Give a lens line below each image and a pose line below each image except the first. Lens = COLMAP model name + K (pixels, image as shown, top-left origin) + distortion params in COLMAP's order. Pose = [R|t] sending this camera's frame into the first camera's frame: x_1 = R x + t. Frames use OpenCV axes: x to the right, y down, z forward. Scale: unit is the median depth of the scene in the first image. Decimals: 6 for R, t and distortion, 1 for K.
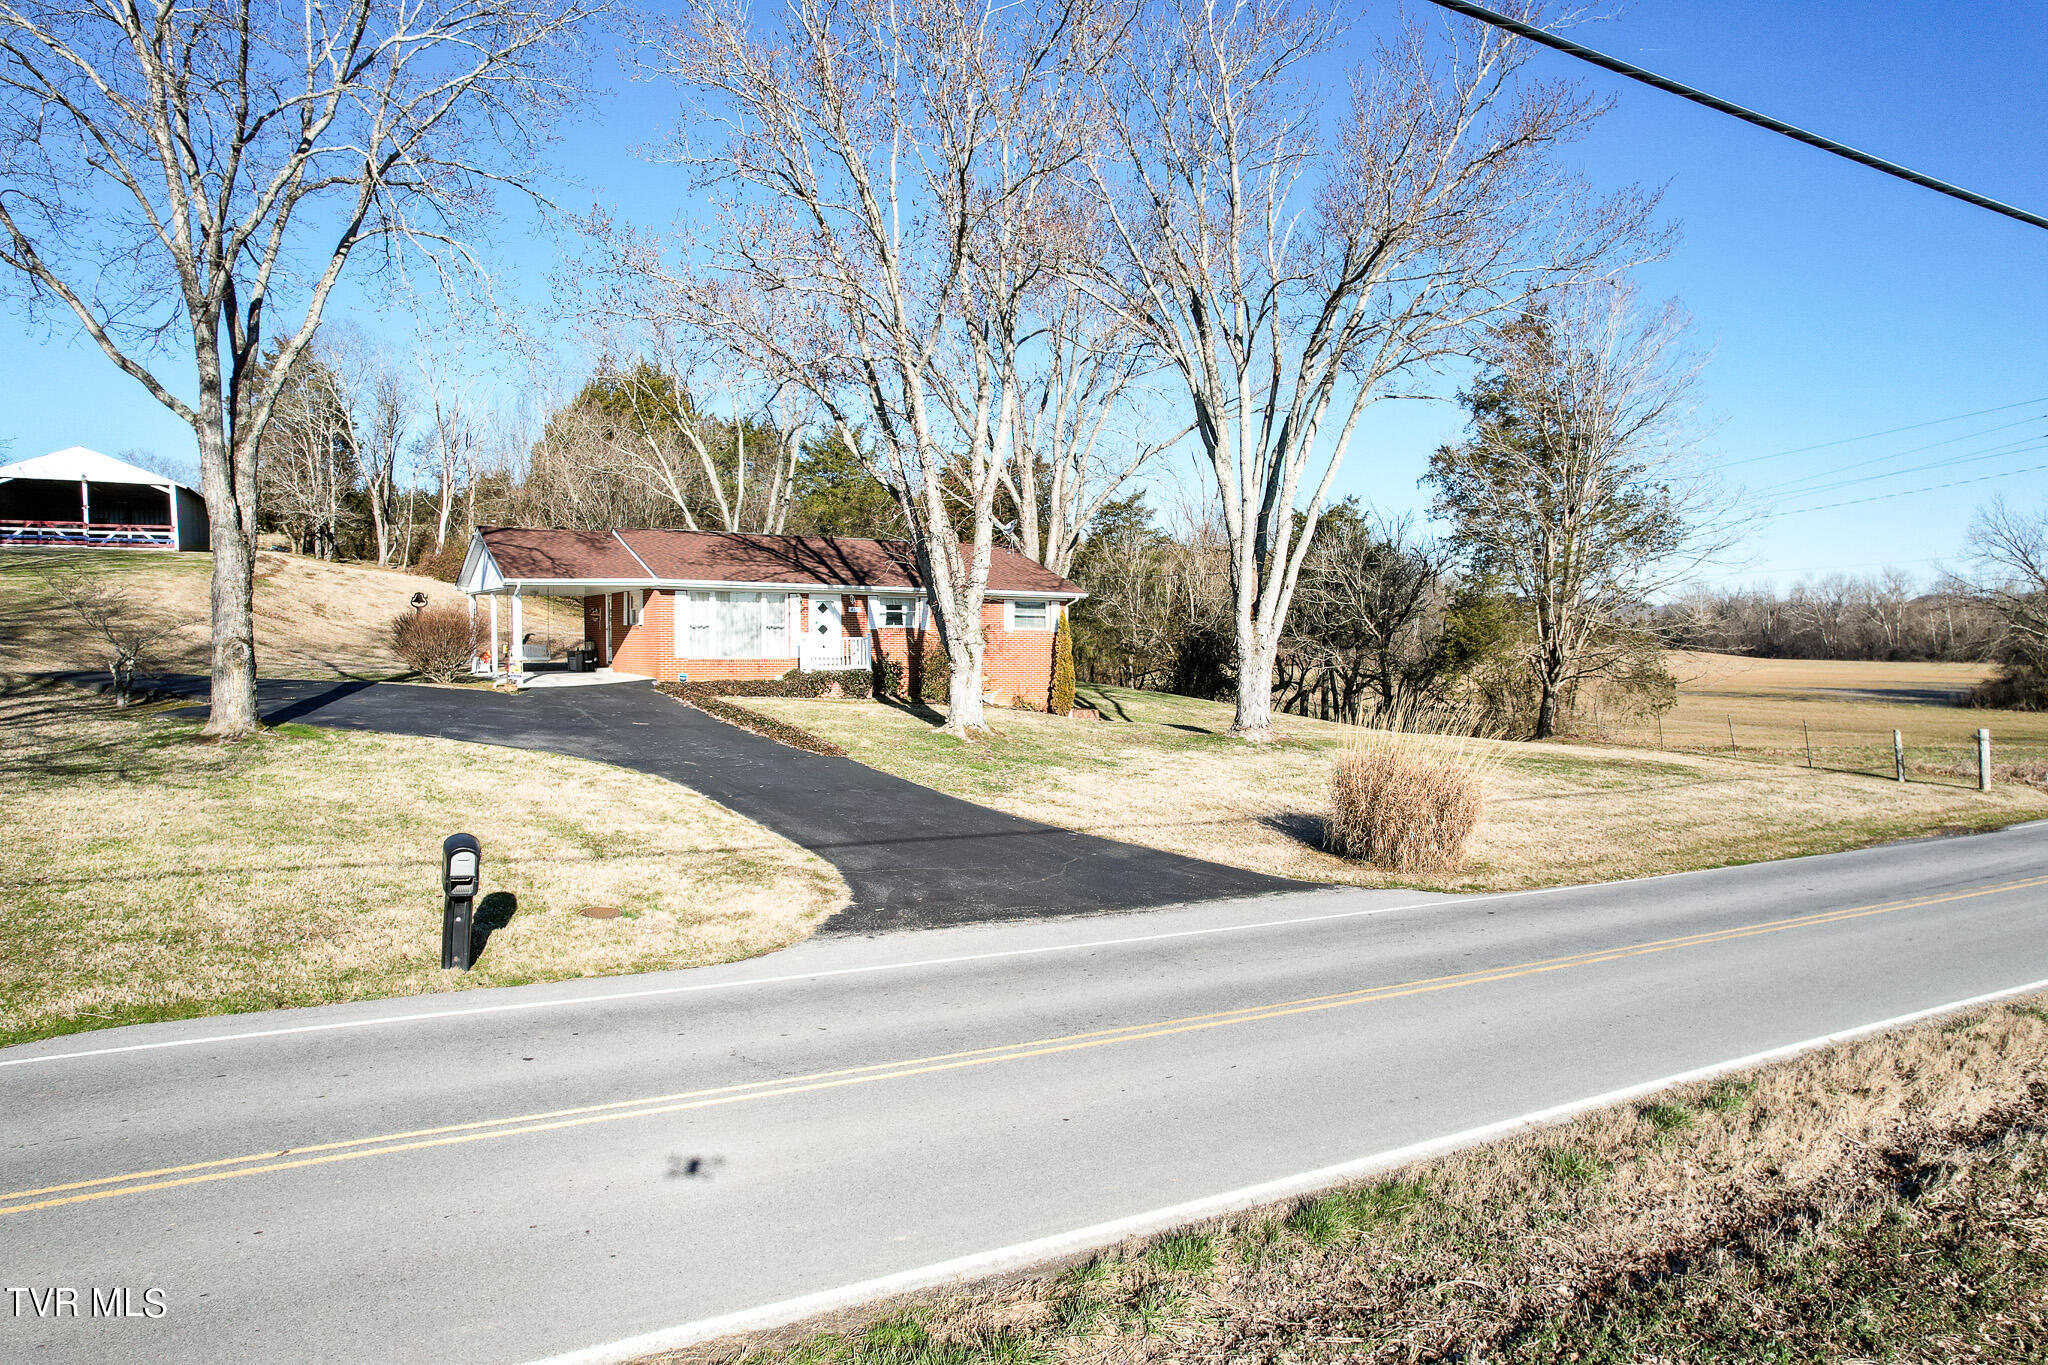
lens RADIAL K [[1299.1, 0, 1017.5], [0, 1299.1, 688.0], [0, 0, 1]] dist [-0.045397, 0.033959]
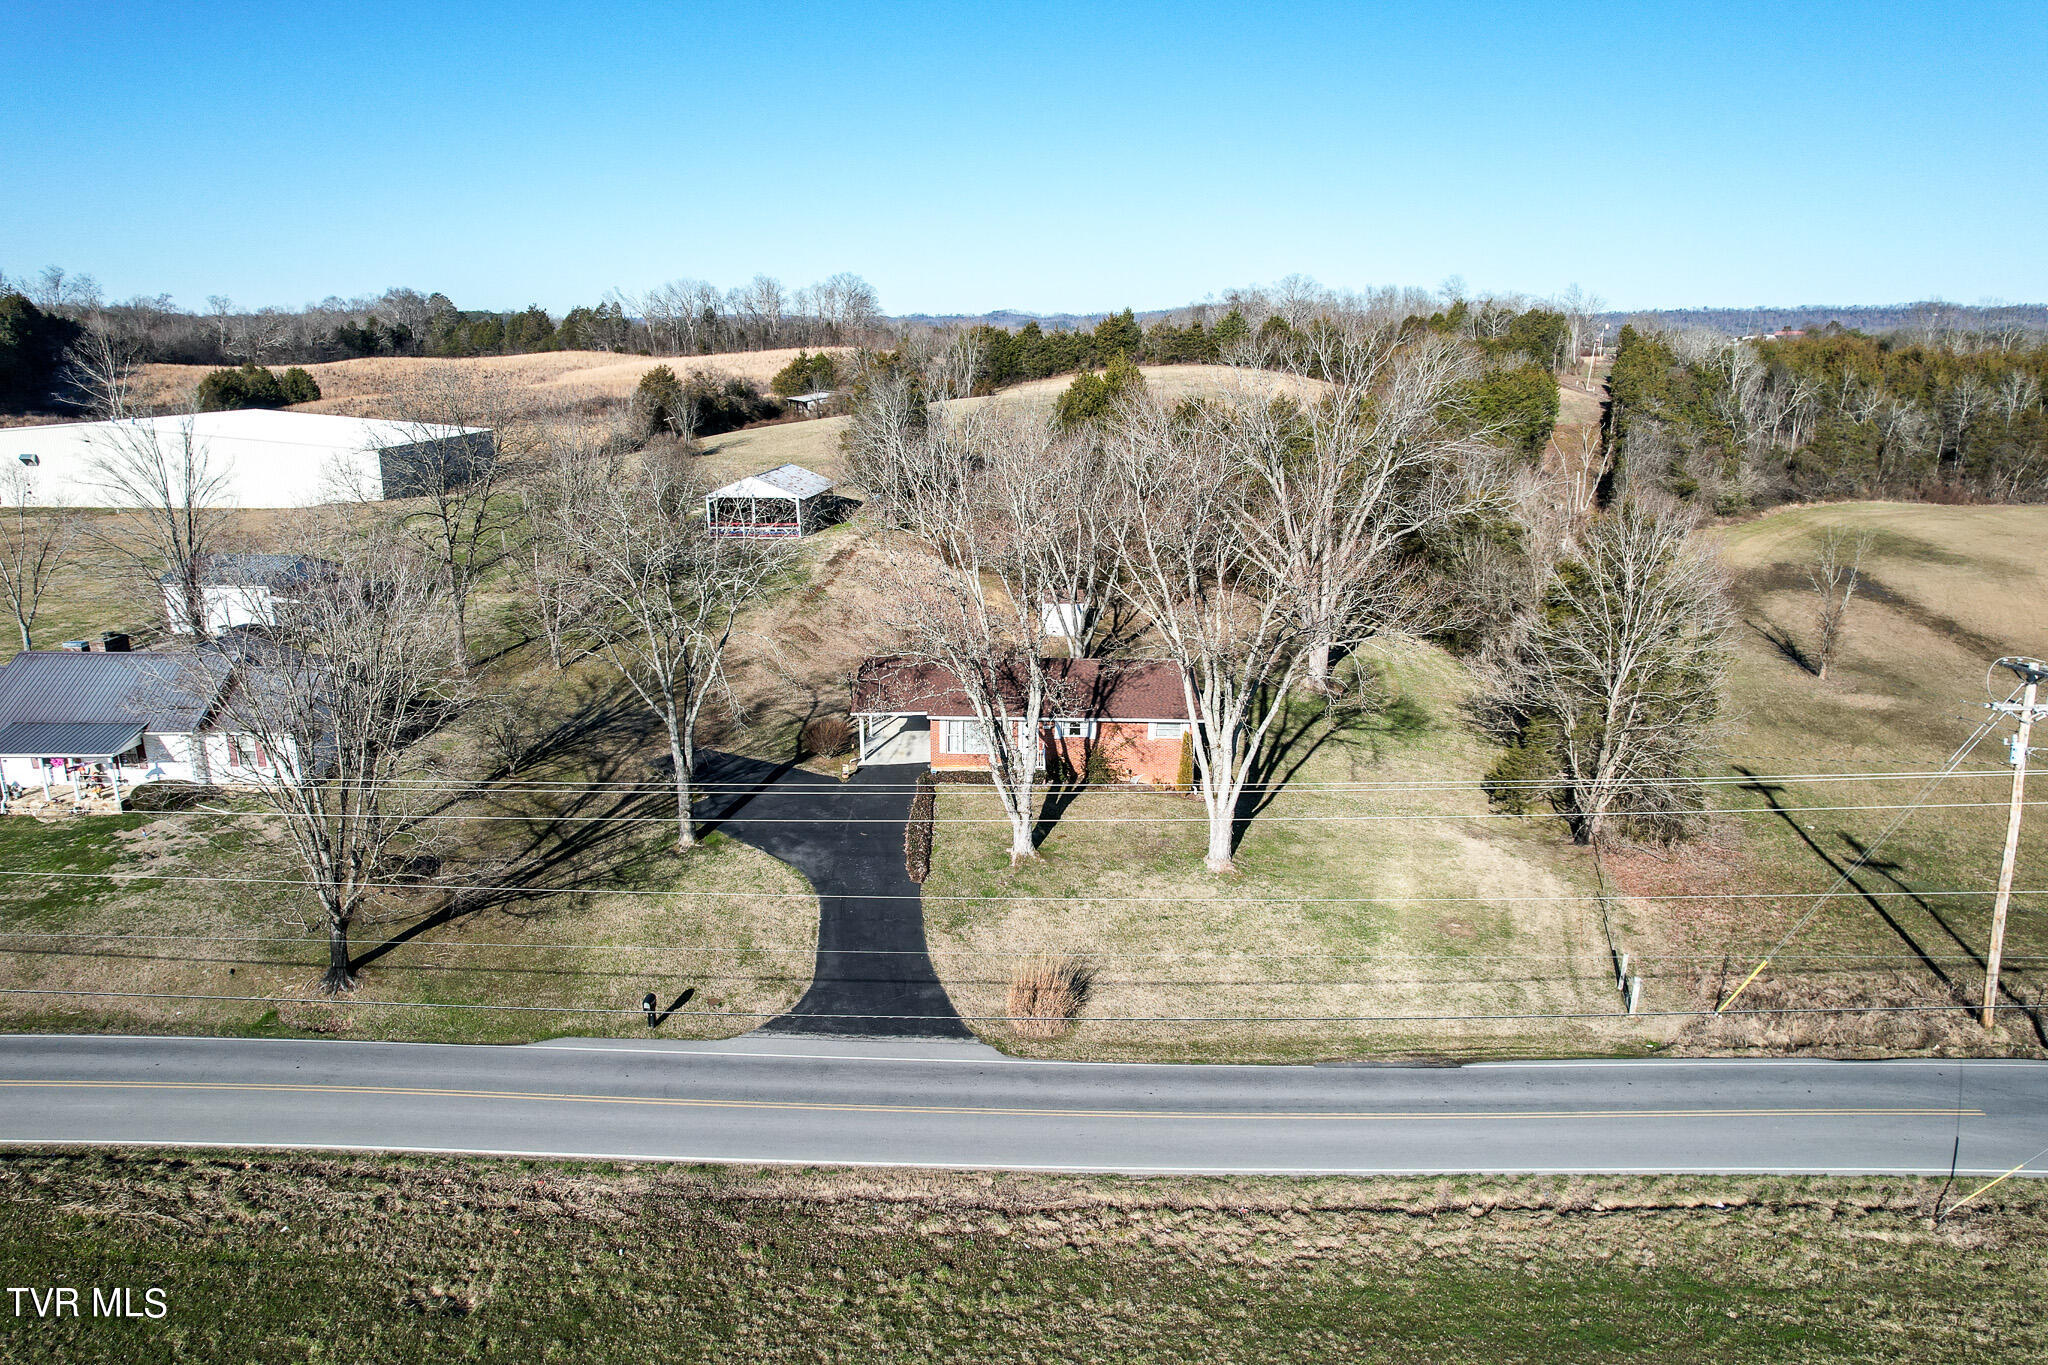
lens RADIAL K [[1299.1, 0, 1032.7], [0, 1299.1, 685.0], [0, 0, 1]] dist [-0.045397, 0.033959]
pose [[0.864651, 0.136929, -0.483351, 0.675267], [-0.028746, 0.974046, 0.224516, -0.498631], [0.501550, -0.180233, 0.846147, -0.438810]]
